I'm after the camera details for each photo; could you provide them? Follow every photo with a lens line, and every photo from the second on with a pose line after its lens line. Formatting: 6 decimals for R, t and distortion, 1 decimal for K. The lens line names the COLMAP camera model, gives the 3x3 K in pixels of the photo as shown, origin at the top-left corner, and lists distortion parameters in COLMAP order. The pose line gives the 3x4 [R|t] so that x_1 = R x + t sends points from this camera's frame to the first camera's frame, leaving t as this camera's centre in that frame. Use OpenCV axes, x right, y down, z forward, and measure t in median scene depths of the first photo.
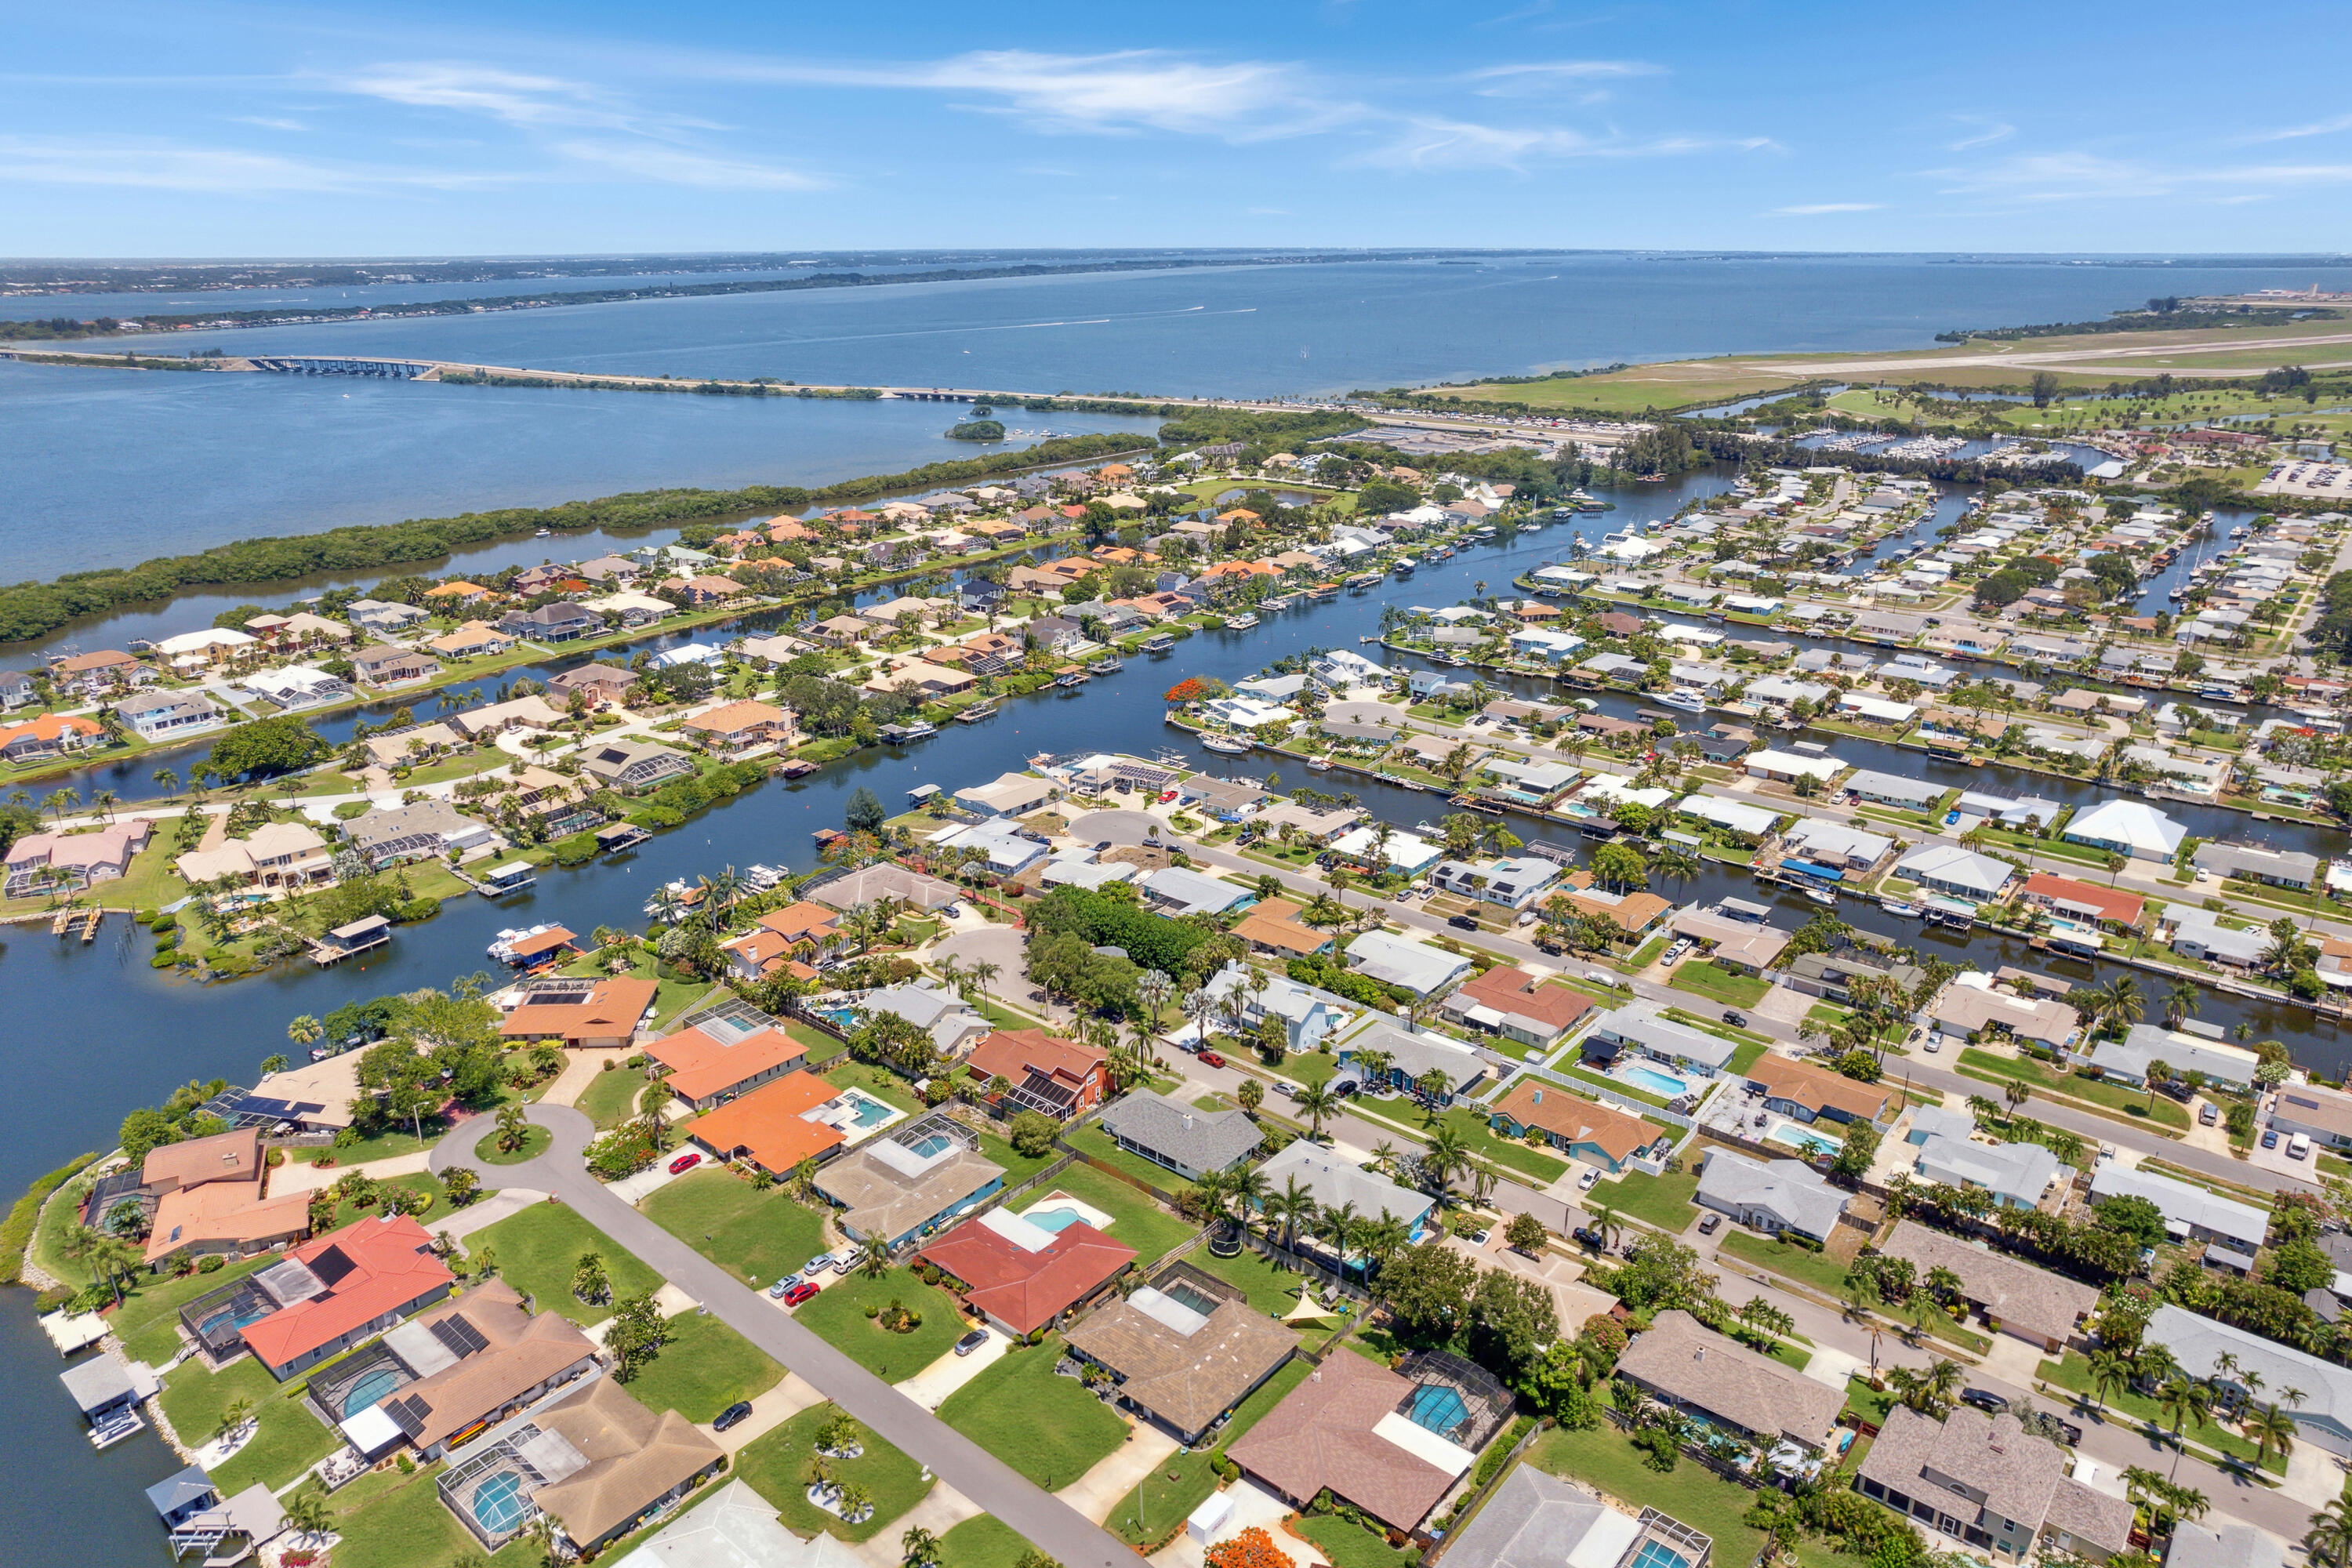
lens RADIAL K [[1492.3, 0, 1165.7], [0, 1492.3, 783.6], [0, 0, 1]] dist [-0.058266, 0.046737]
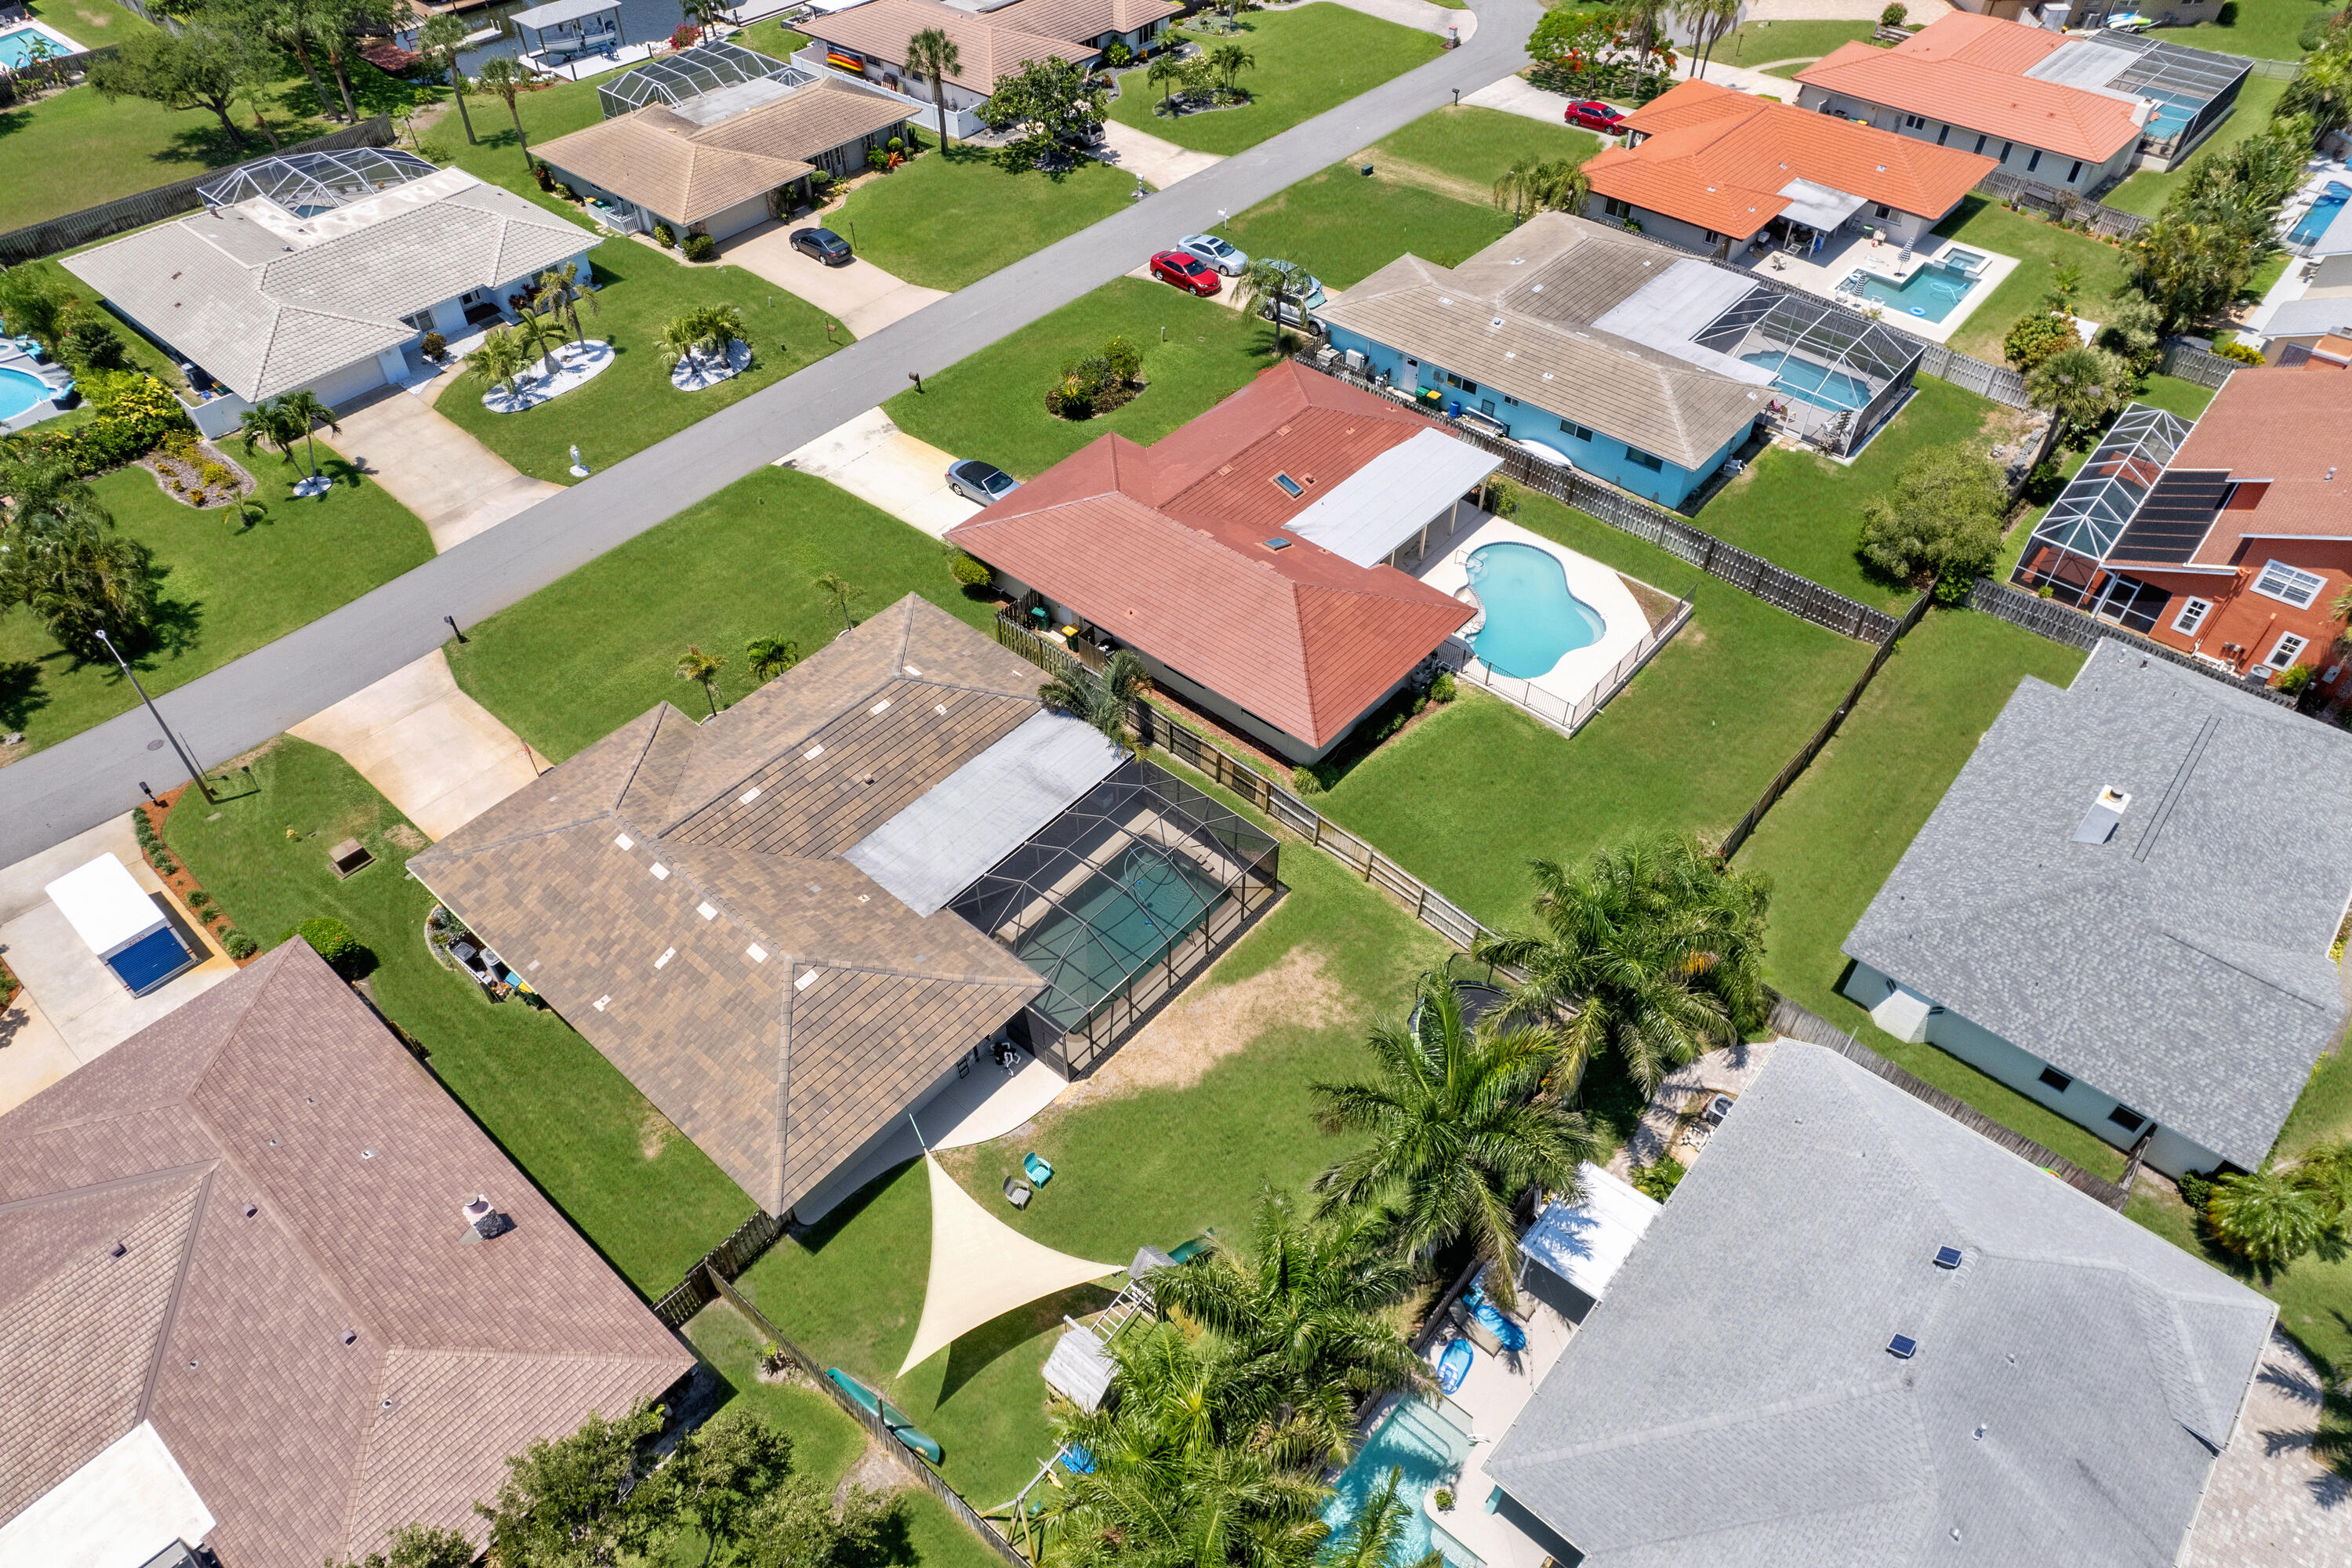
lens RADIAL K [[1507.6, 0, 1176.0], [0, 1507.6, 784.0], [0, 0, 1]] dist [-0.073978, 0.063351]
pose [[-0.014607, 0.722034, -0.691703, 0.189911], [-0.339541, 0.647089, 0.682633, 0.120048], [0.940478, 0.244833, 0.235708, 0.879334]]
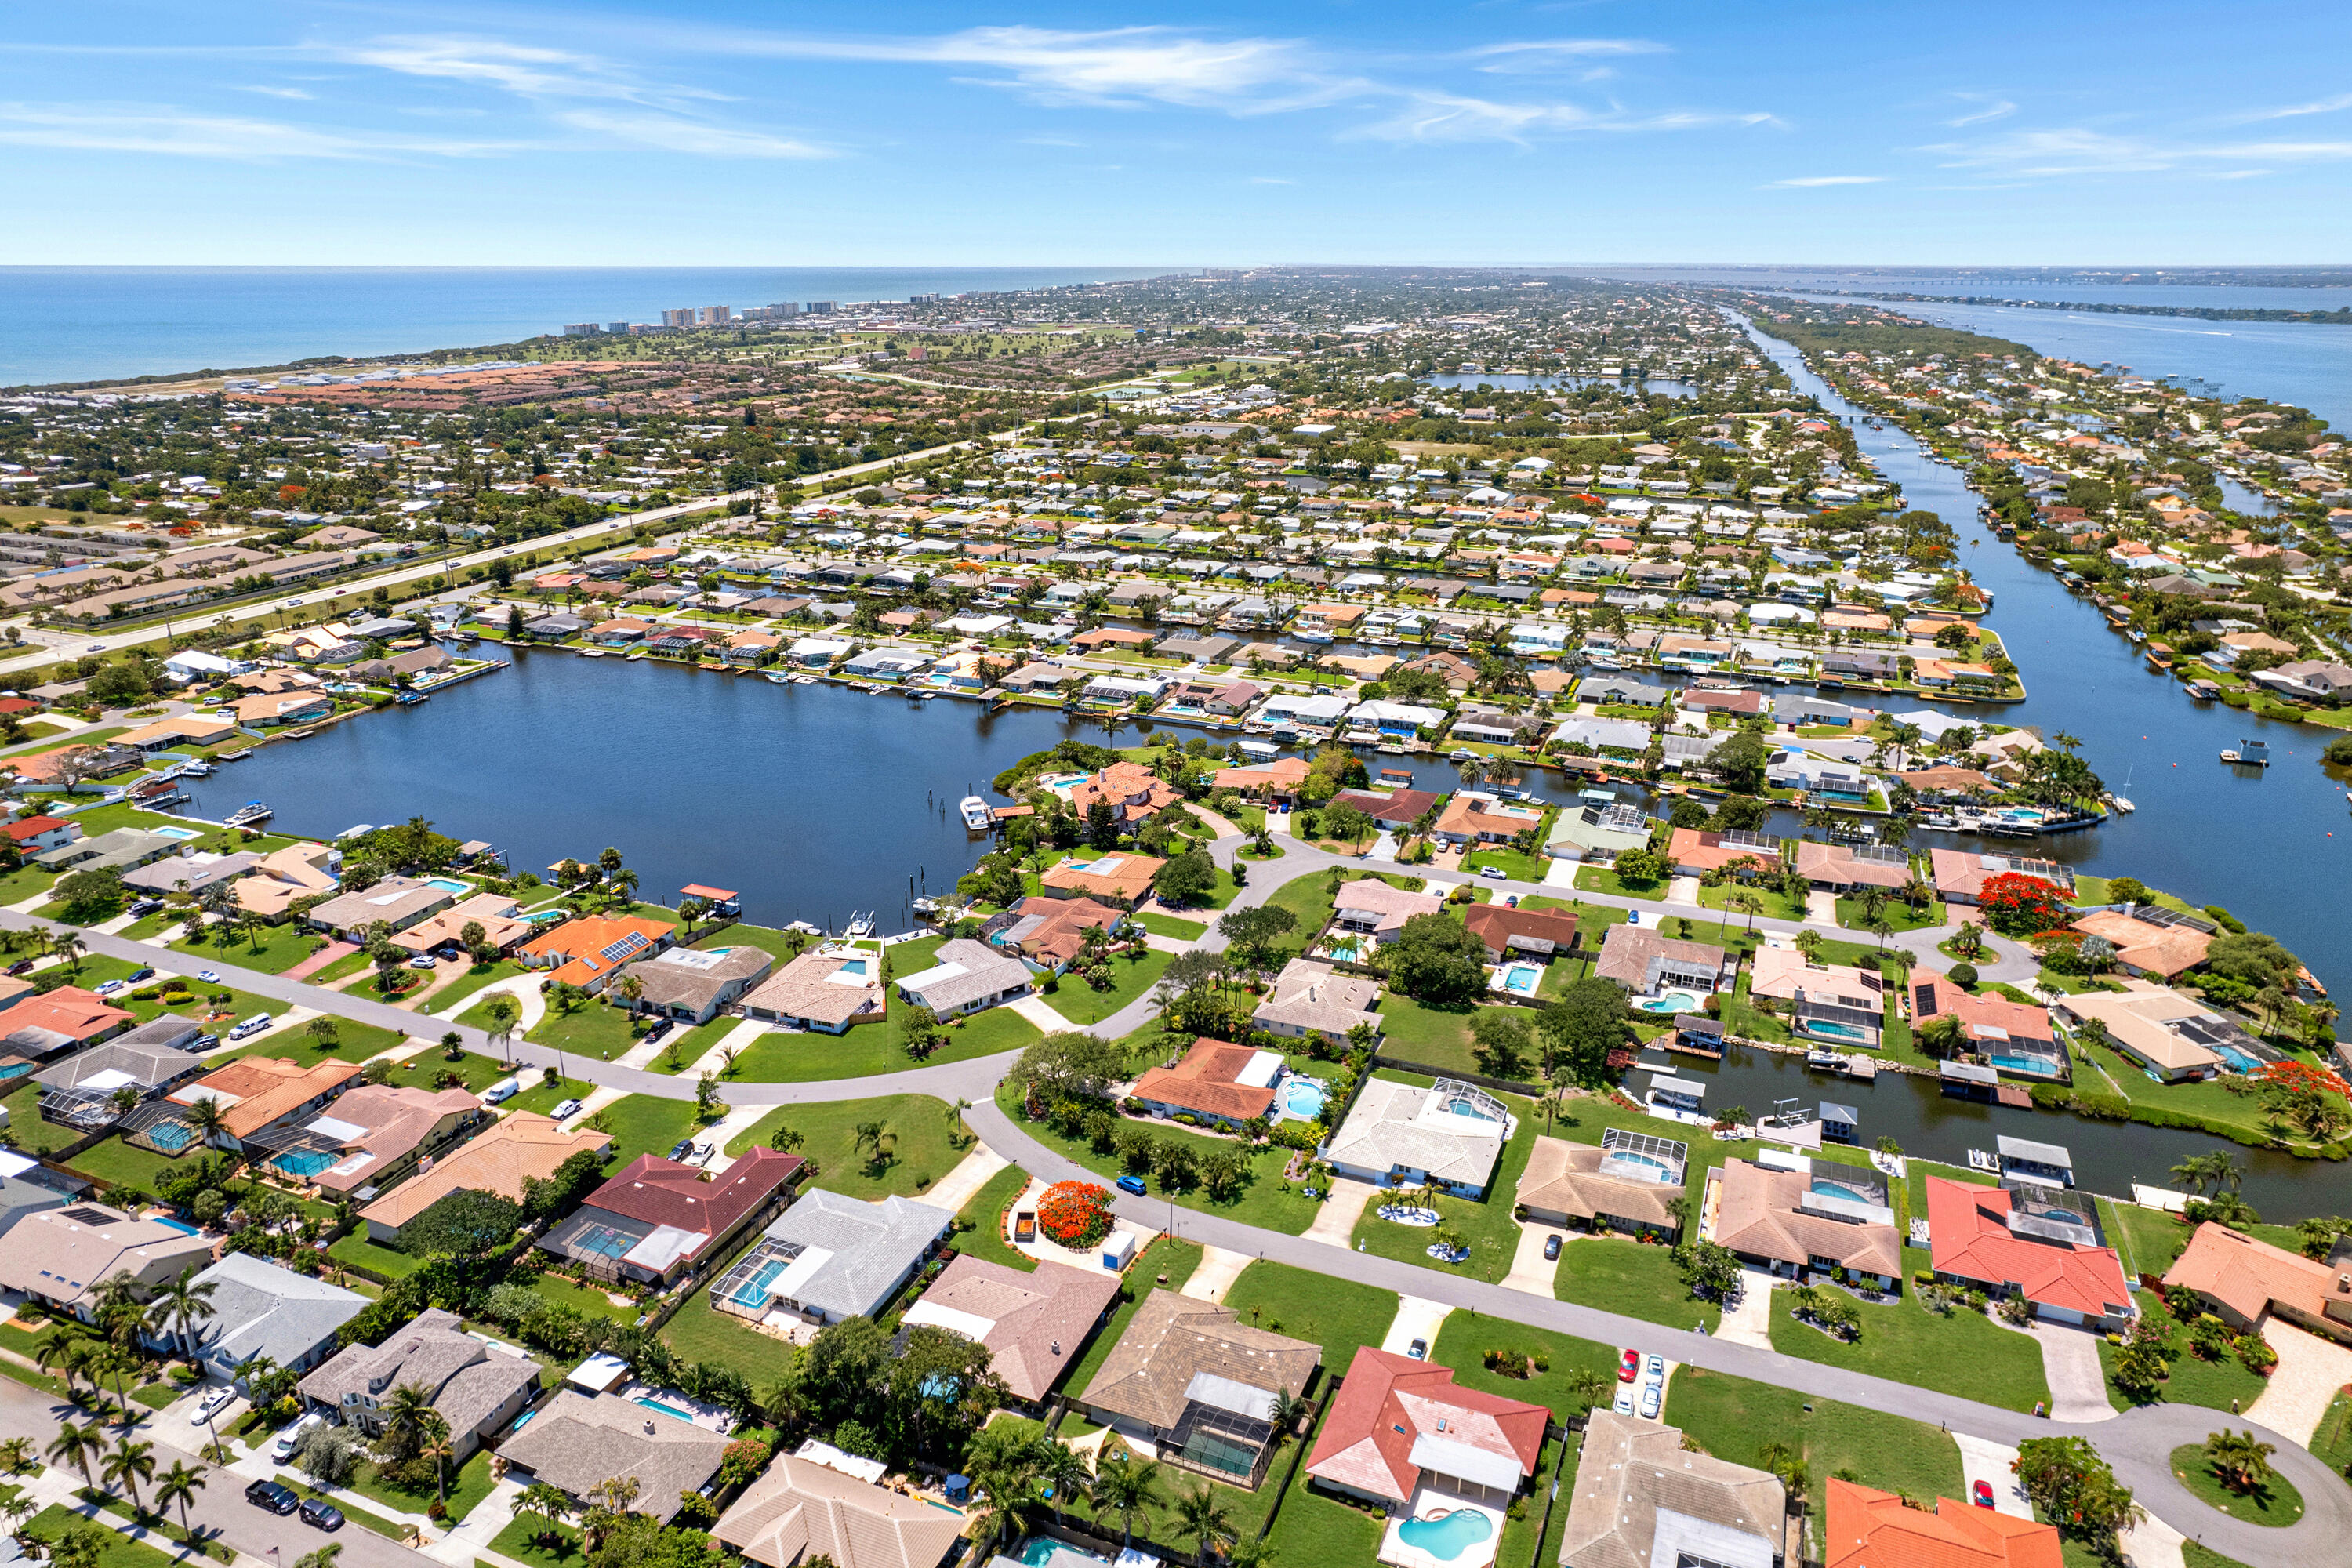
lens RADIAL K [[1507.6, 0, 1176.0], [0, 1507.6, 784.0], [0, 0, 1]] dist [-0.073978, 0.063351]
pose [[-0.954760, 0.112602, -0.275235, 0.223495], [-0.088860, 0.775228, 0.625400, -0.461850], [0.283792, 0.621564, -0.730151, 1.301263]]
